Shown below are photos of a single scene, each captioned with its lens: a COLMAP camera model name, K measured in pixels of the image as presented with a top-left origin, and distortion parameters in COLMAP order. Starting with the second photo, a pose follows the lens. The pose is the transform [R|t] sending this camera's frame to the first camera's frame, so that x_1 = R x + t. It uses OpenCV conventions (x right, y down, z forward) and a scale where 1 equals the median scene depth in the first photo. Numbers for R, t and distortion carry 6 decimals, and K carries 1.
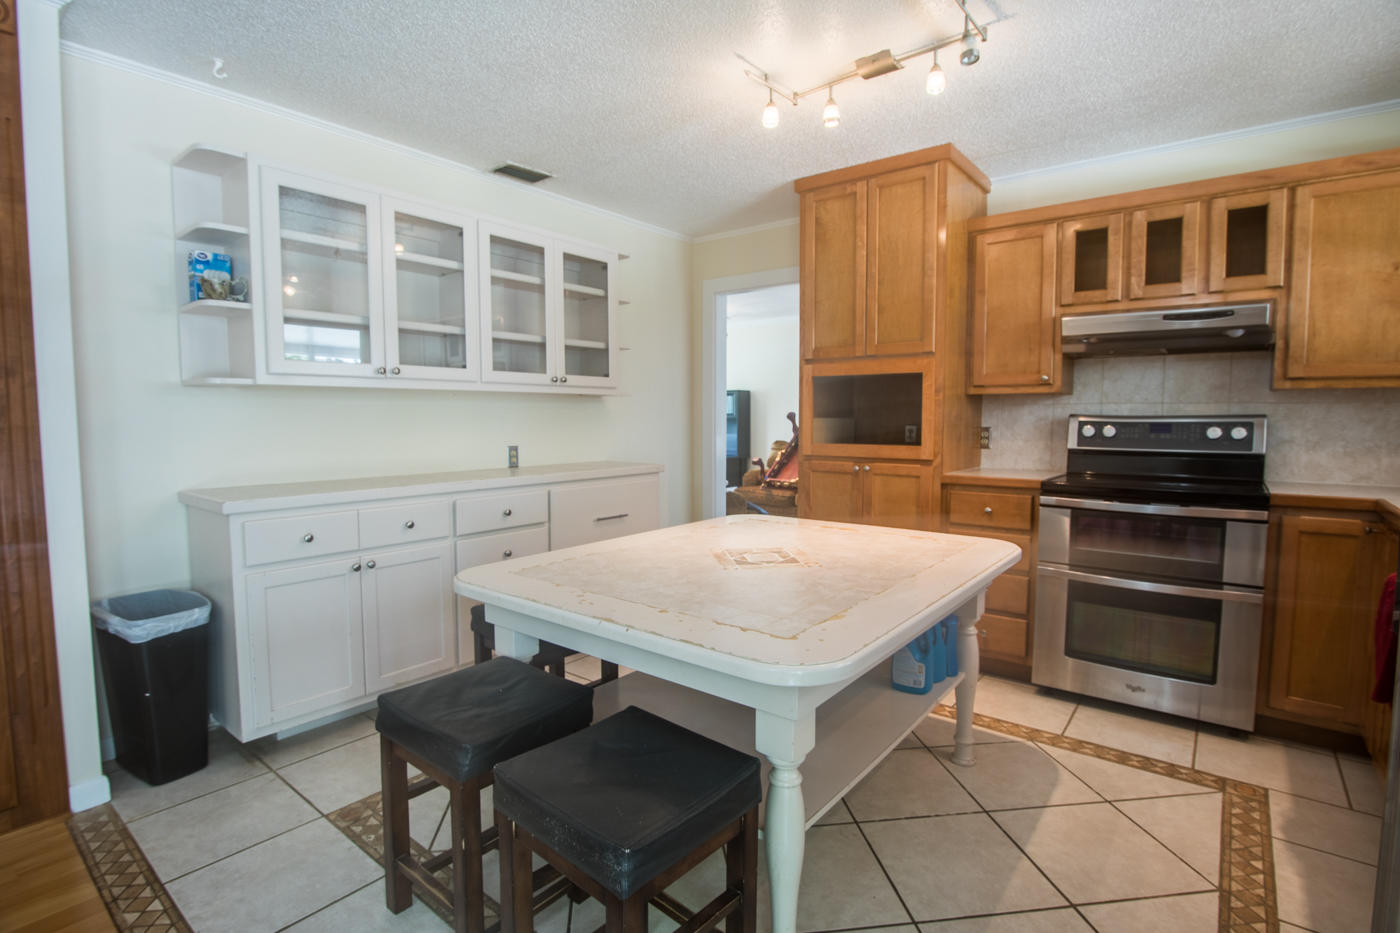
lens RADIAL K [[683.3, 0, 698.1], [0, 683.3, 464.5], [0, 0, 1]] dist [-0.021128, -0.000571]
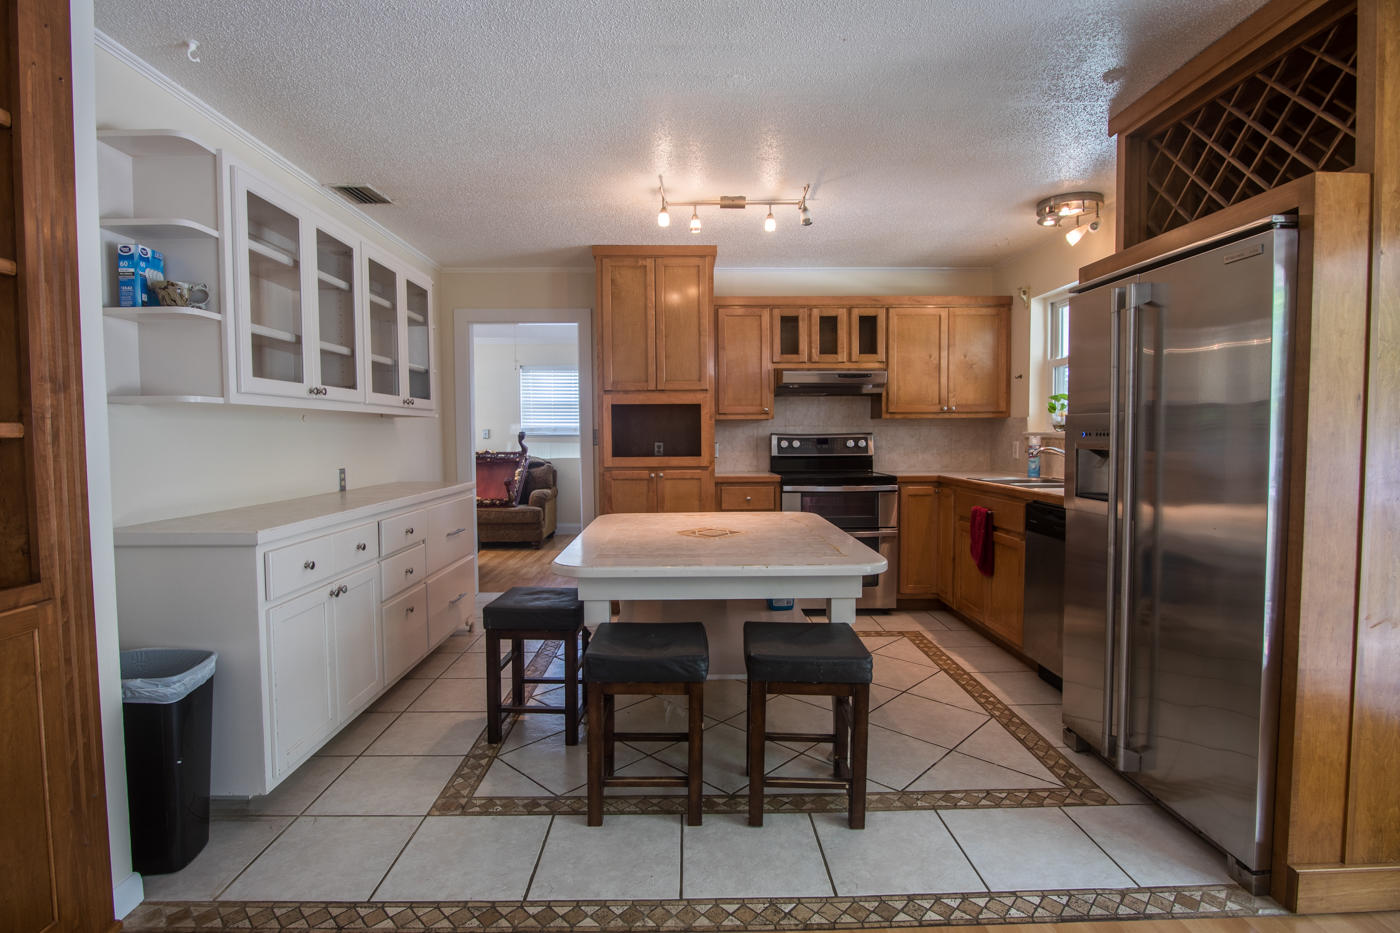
lens RADIAL K [[683.3, 0, 698.1], [0, 683.3, 464.5], [0, 0, 1]] dist [-0.021128, -0.000571]
pose [[0.770129, -0.033331, 0.637017, -0.619967], [0.052008, 0.998590, -0.010626, 0.003980], [-0.635765, 0.041314, 0.770776, -0.075779]]
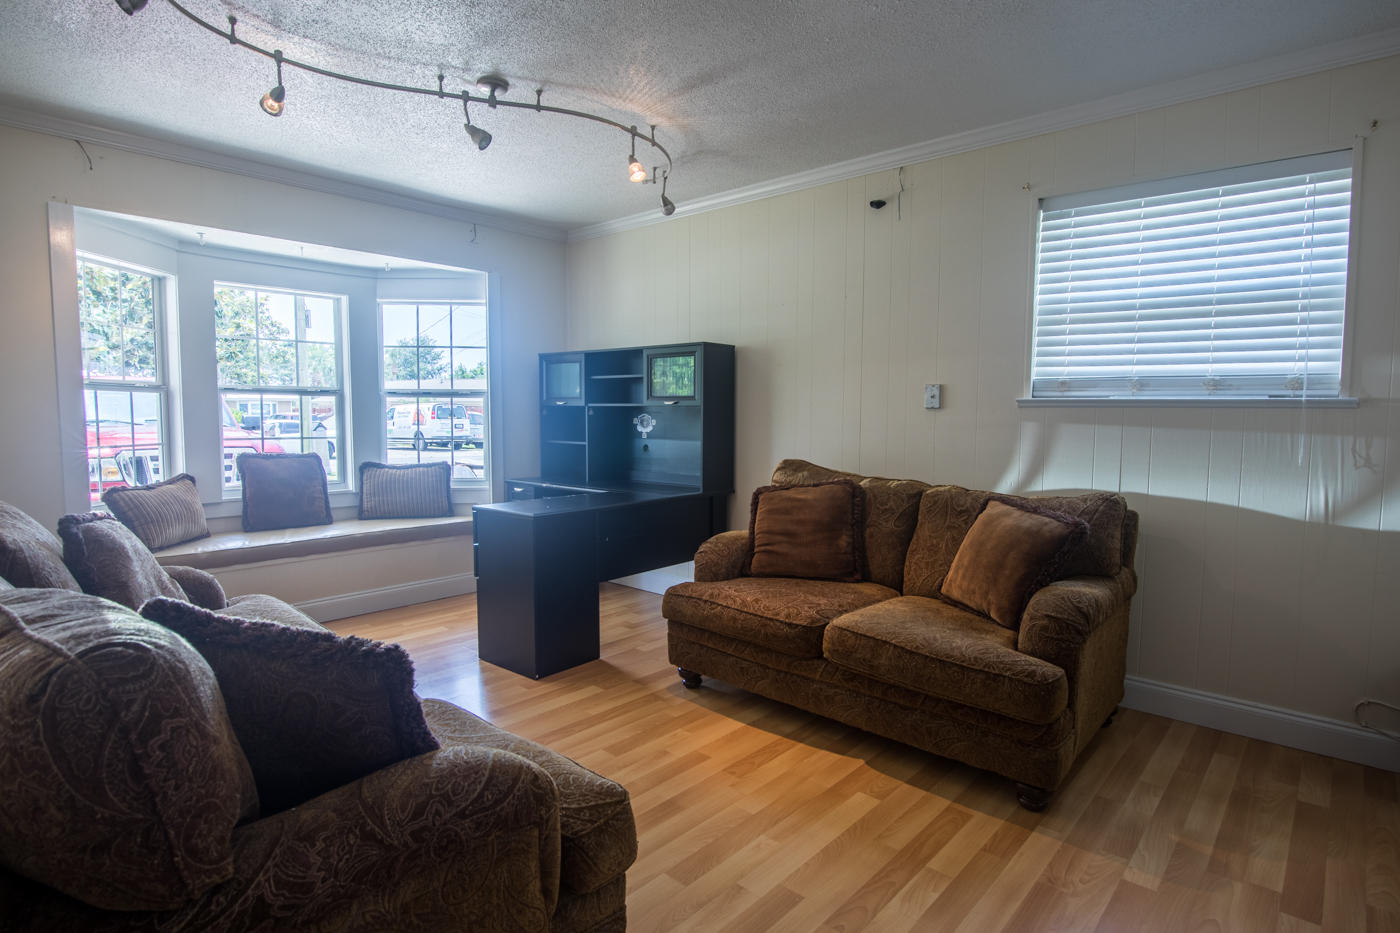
lens RADIAL K [[736.3, 0, 700.0], [0, 736.3, 466.5], [0, 0, 1]] dist [-0.016704, 0.000238]
pose [[0.998335, 0.012801, -0.056240, 0.249988], [-0.012616, 0.999914, 0.003636, -0.093801], [0.056281, -0.002921, 0.998411, 1.566356]]
